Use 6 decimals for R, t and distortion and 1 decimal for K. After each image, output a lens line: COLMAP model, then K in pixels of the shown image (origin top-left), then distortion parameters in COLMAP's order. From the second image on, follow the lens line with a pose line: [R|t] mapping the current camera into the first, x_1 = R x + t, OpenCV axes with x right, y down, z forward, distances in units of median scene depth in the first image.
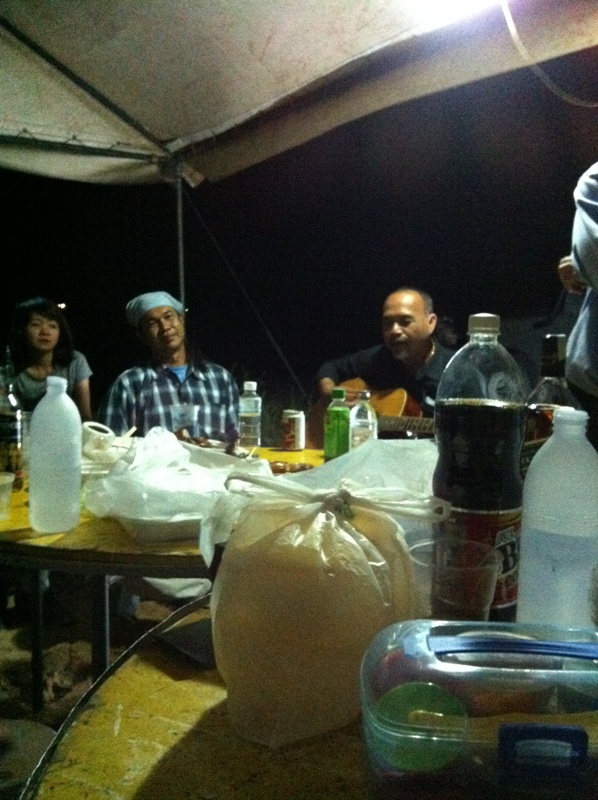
lens RADIAL K [[765.7, 0, 303.7], [0, 765.7, 401.9], [0, 0, 1]] dist [-0.016658, 0.000000]
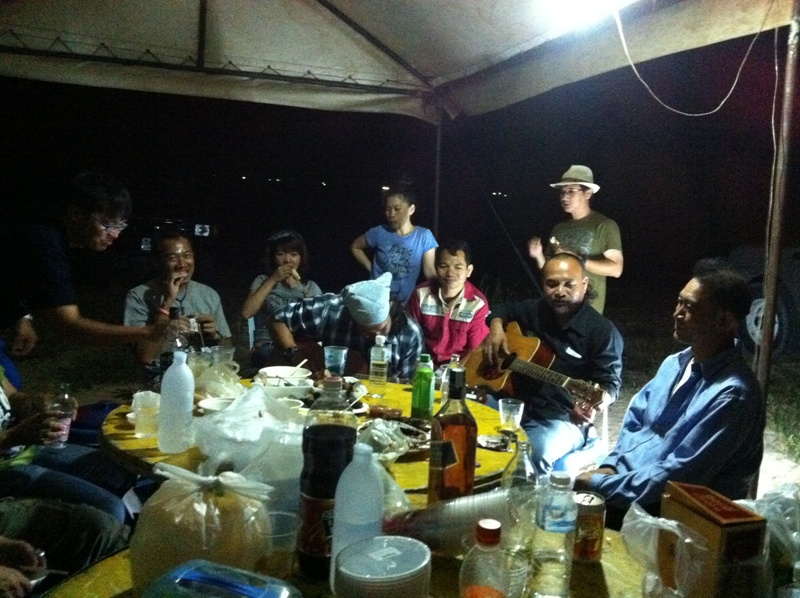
lens RADIAL K [[765.7, 0, 396.5], [0, 765.7, 293.3], [0, 0, 1]] dist [-0.016658, 0.000000]
pose [[0.951494, 0.076175, -0.298089, 0.544443], [-0.071954, 0.997091, 0.025125, -0.225021], [0.299136, -0.002458, 0.954207, -0.321146]]
